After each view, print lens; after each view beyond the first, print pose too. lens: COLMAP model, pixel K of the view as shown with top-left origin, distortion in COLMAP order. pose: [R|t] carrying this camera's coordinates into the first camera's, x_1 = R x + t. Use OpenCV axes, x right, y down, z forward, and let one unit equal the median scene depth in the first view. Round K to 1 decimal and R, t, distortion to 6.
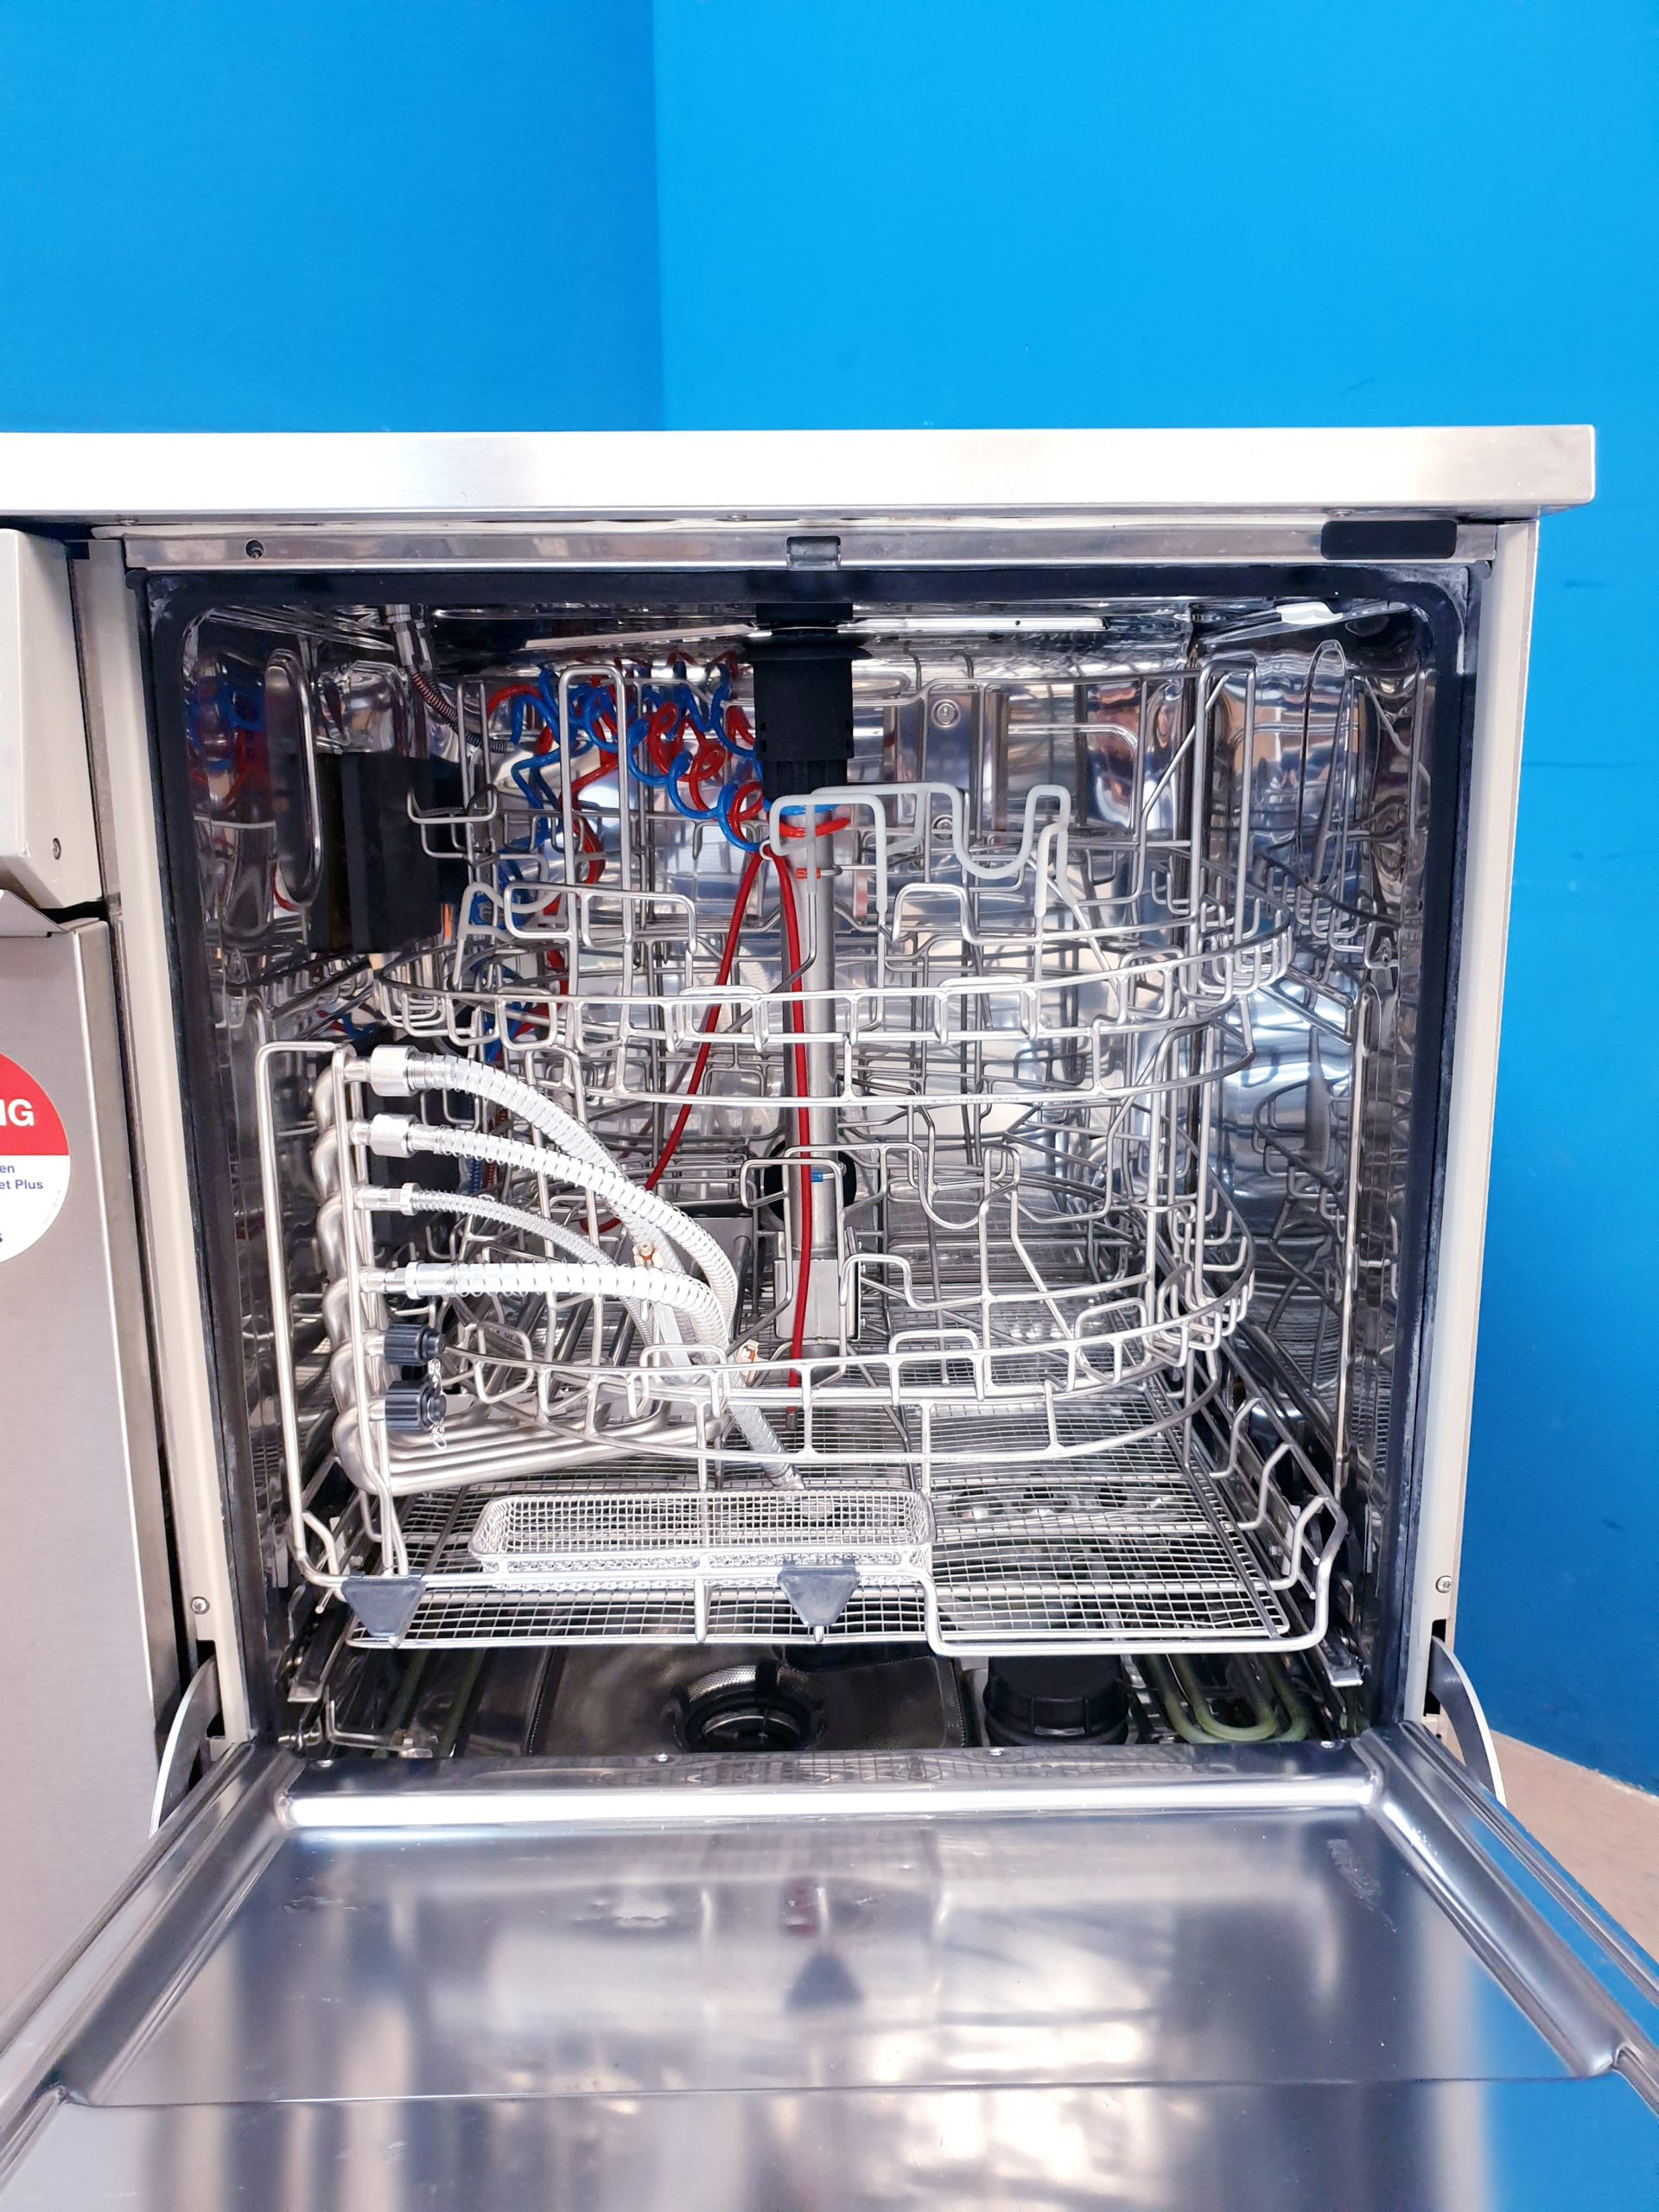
lens RADIAL K [[1724.4, 0, 812.9], [0, 1724.4, 1096.1], [0, 0, 1]] dist [0.003073, 0.019504]
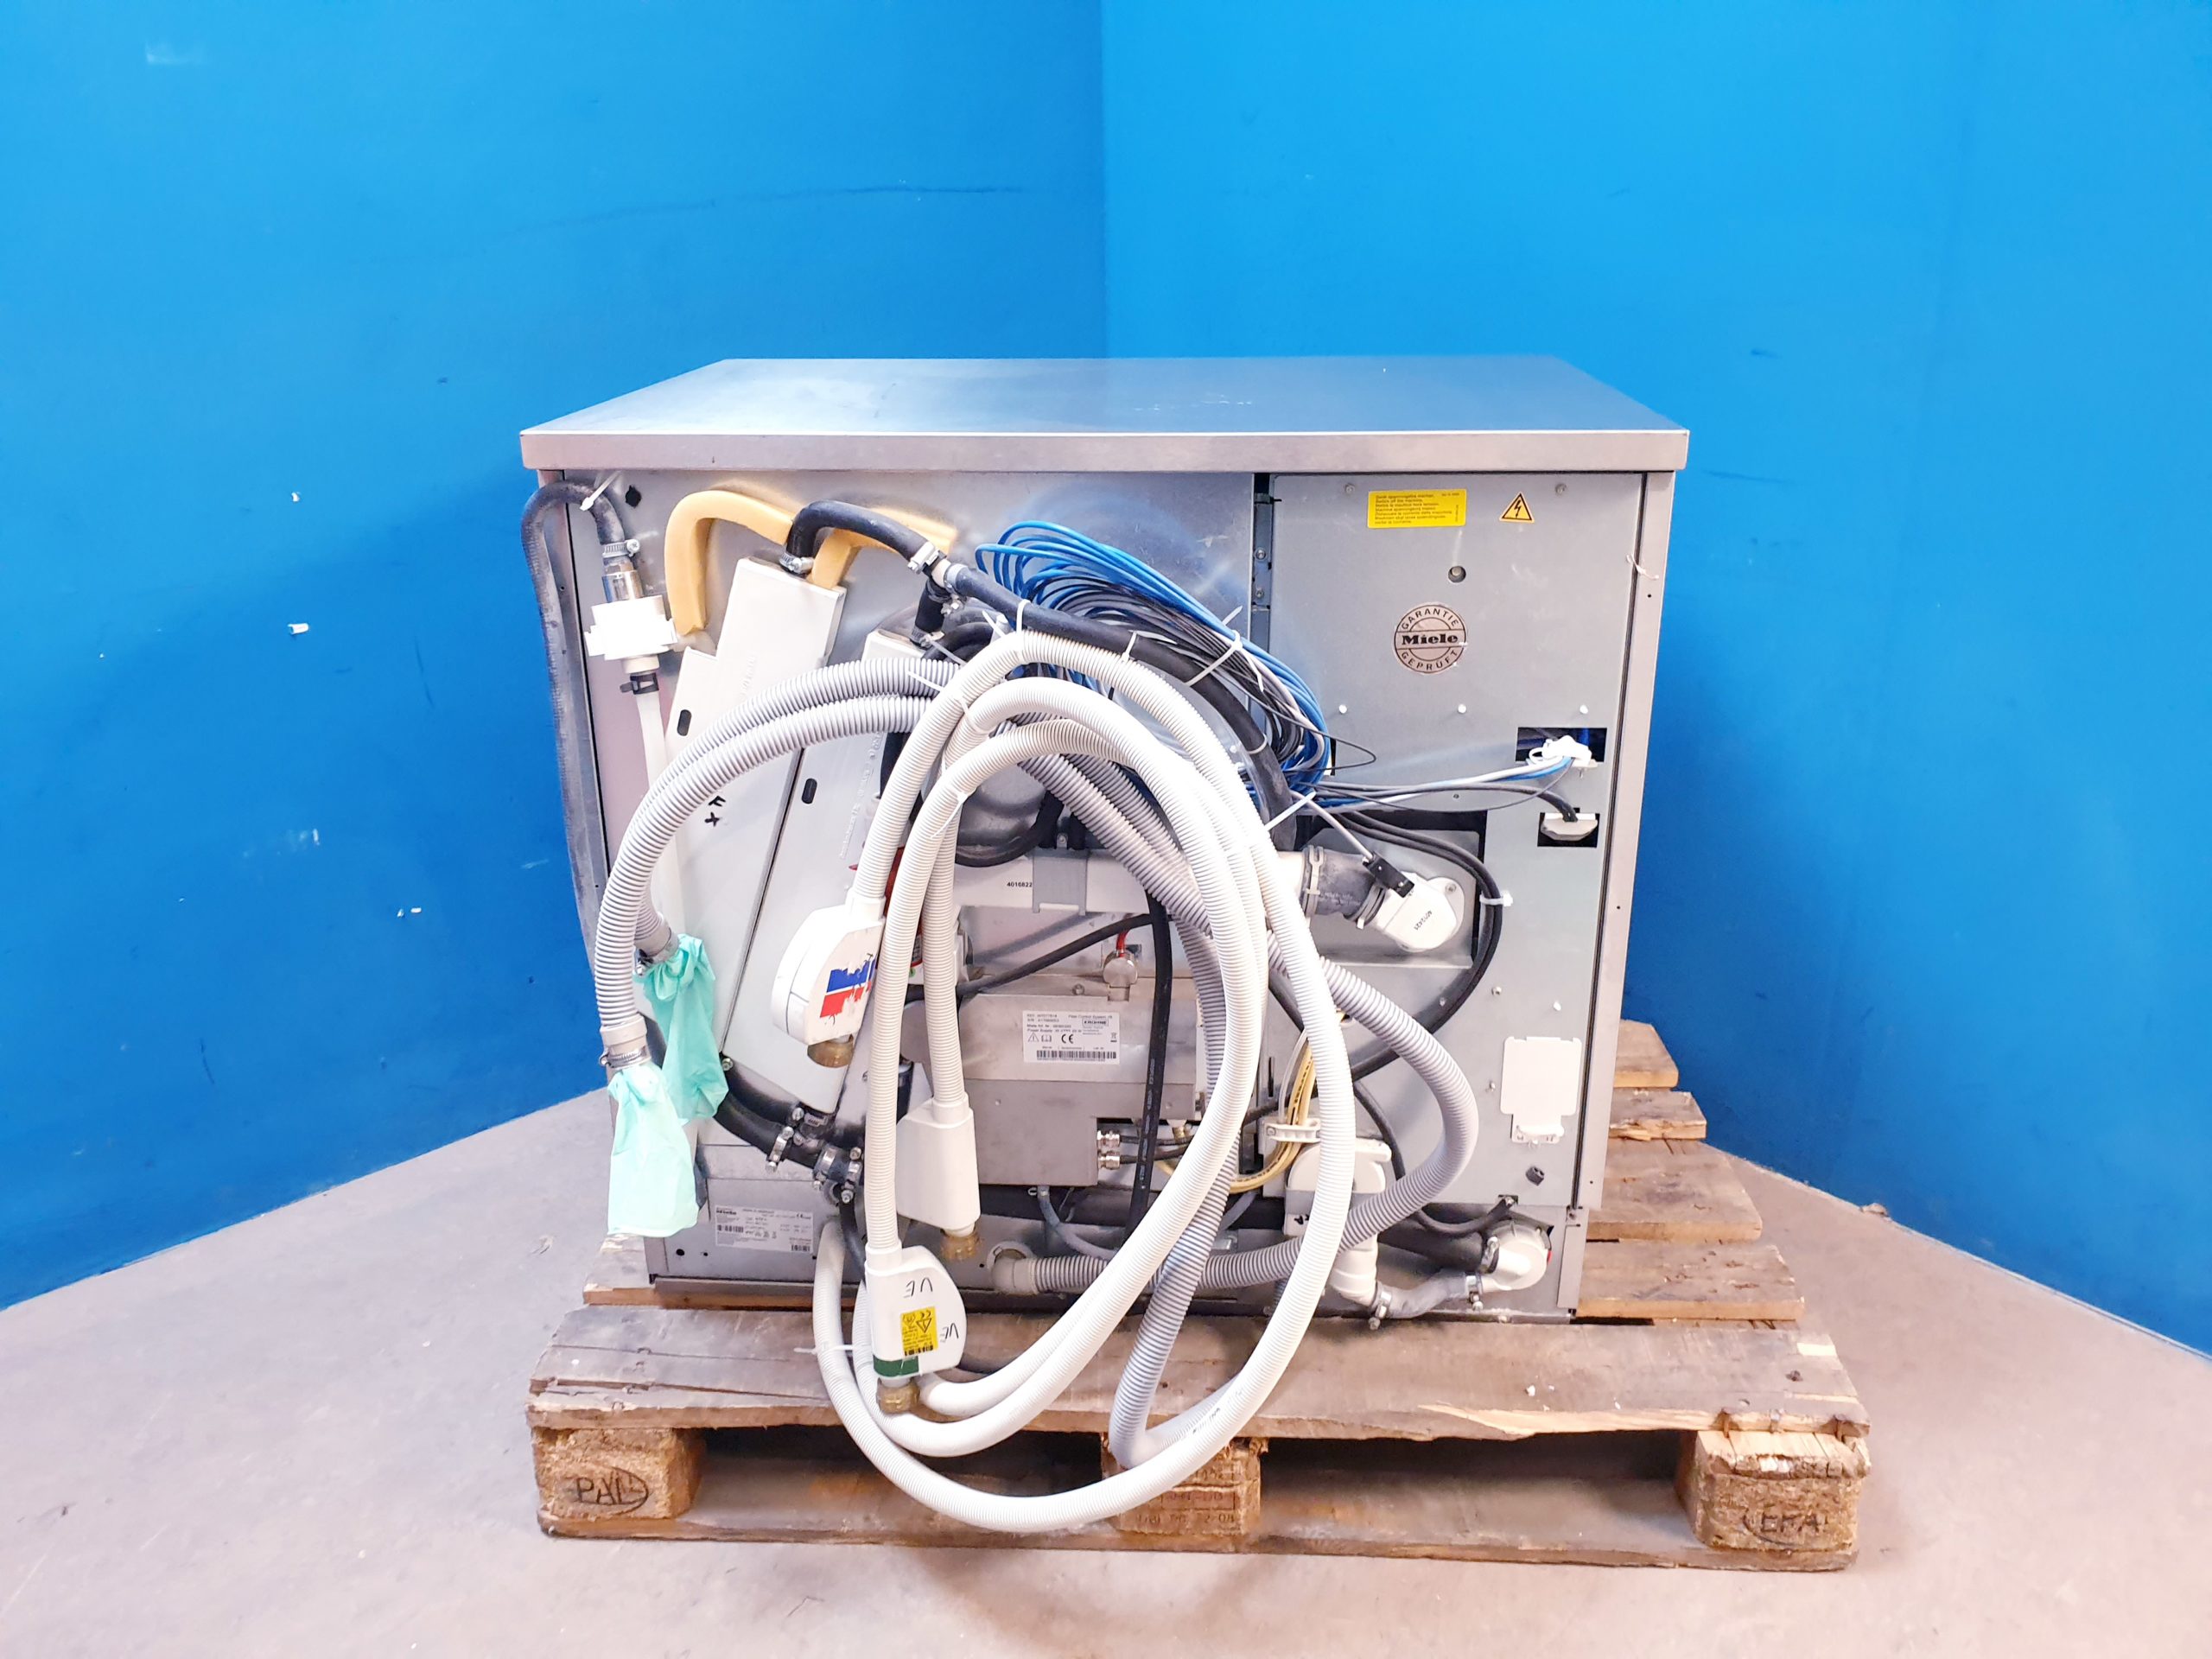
lens RADIAL K [[1724.4, 0, 1087.3], [0, 1724.4, 822.0], [0, 0, 1]] dist [0.003073, 0.019504]
pose [[0.998521, 0.010865, -0.053275, -0.057388], [-0.003429, 0.990463, 0.137735, -0.173382], [0.054263, -0.137349, 0.989035, -0.816431]]
